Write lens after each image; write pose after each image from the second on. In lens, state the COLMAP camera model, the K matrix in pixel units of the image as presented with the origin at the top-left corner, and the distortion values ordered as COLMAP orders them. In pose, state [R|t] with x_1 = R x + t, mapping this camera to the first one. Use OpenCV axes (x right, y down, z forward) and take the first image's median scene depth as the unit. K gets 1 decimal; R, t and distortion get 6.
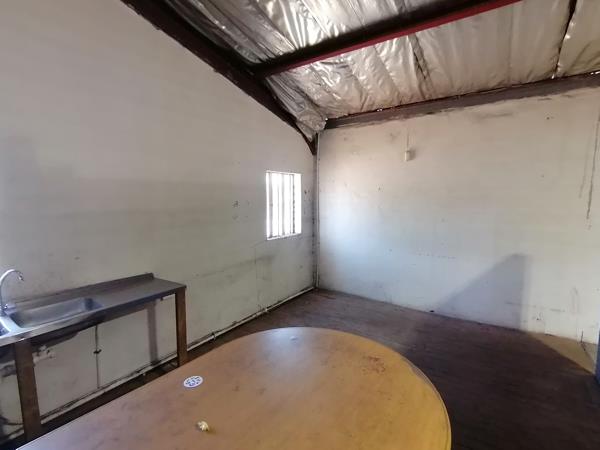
lens RADIAL K [[294.1, 0, 301.5], [0, 294.1, 224.2], [0, 0, 1]] dist [0.017955, -0.020769]
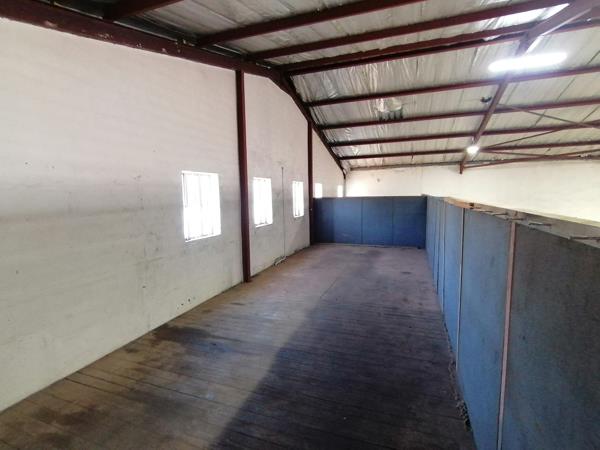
lens RADIAL K [[294.1, 0, 301.5], [0, 294.1, 224.2], [0, 0, 1]] dist [0.017955, -0.020769]
pose [[0.964297, -0.040181, 0.261758, -1.386093], [0.039926, 0.999183, 0.006292, 0.206405], [-0.261797, 0.004383, 0.965113, -2.027470]]
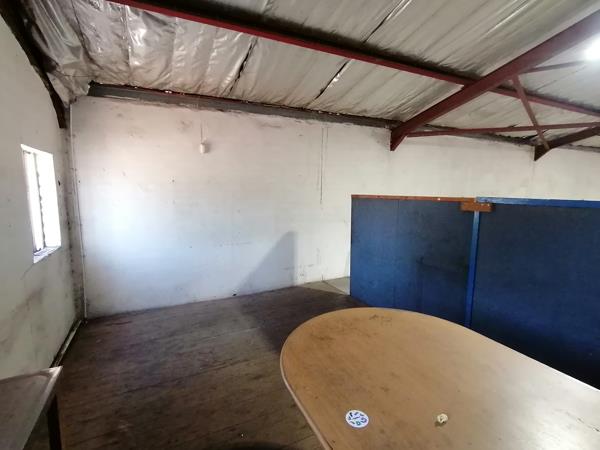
lens RADIAL K [[294.1, 0, 301.5], [0, 294.1, 224.2], [0, 0, 1]] dist [0.017955, -0.020769]
pose [[0.480200, -0.100225, 0.871415, -0.375381], [0.084784, 0.994103, 0.067615, -0.019207], [-0.873052, 0.041413, 0.485865, 0.250836]]
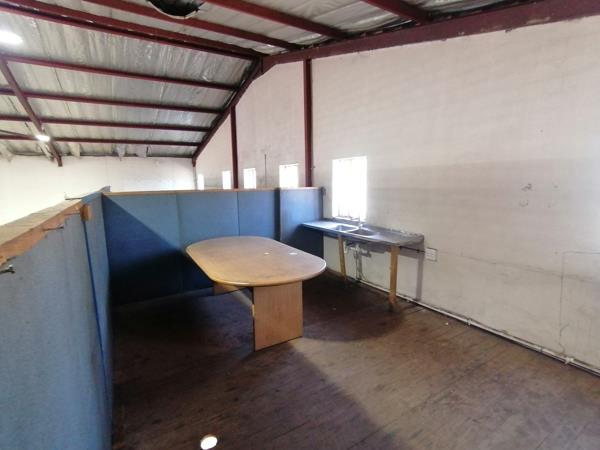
lens RADIAL K [[294.1, 0, 301.5], [0, 294.1, 224.2], [0, 0, 1]] dist [0.017955, -0.020769]
pose [[-0.398170, 0.145286, -0.905733, 0.645148], [-0.074079, 0.979060, 0.189614, -0.069207], [0.914316, 0.142594, -0.379070, 0.689825]]
